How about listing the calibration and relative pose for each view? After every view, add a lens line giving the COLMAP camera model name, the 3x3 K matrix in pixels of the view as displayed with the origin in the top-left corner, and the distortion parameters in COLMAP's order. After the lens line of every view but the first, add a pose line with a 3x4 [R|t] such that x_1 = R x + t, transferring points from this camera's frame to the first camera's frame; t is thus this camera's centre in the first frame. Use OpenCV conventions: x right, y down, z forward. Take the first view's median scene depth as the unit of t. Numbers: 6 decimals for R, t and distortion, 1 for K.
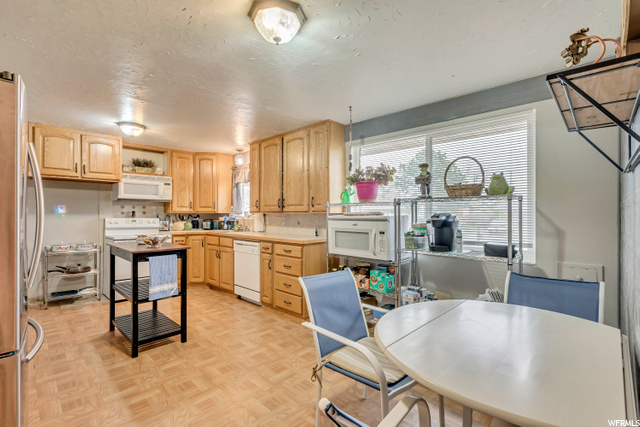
lens RADIAL K [[296.3, 0, 316.9], [0, 296.3, 212.9], [0, 0, 1]] dist [-0.000220, 0.000304]
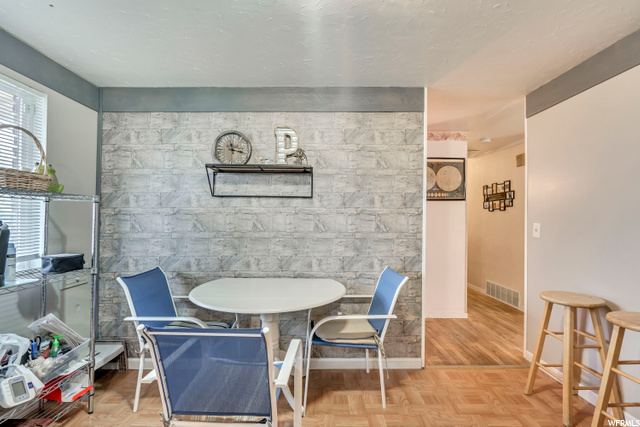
lens RADIAL K [[296.3, 0, 316.9], [0, 296.3, 212.9], [0, 0, 1]] dist [-0.000220, 0.000304]
pose [[-0.704177, 0.014558, 0.709876, -0.218862], [-0.004707, 0.999672, -0.025171, 0.004032], [-0.710009, -0.021066, -0.703877, 0.560360]]
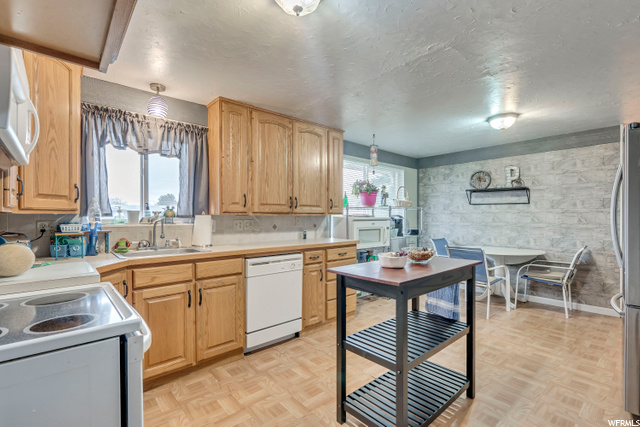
lens RADIAL K [[293.4, 0, 319.9], [0, 293.4, 216.3], [0, 0, 1]] dist [-0.001307, 0.000146]
pose [[0.072094, -0.000685, 0.997398, -0.842354], [-0.001572, 0.999998, 0.000800, 0.003892], [-0.997397, -0.001626, 0.072092, 0.797300]]
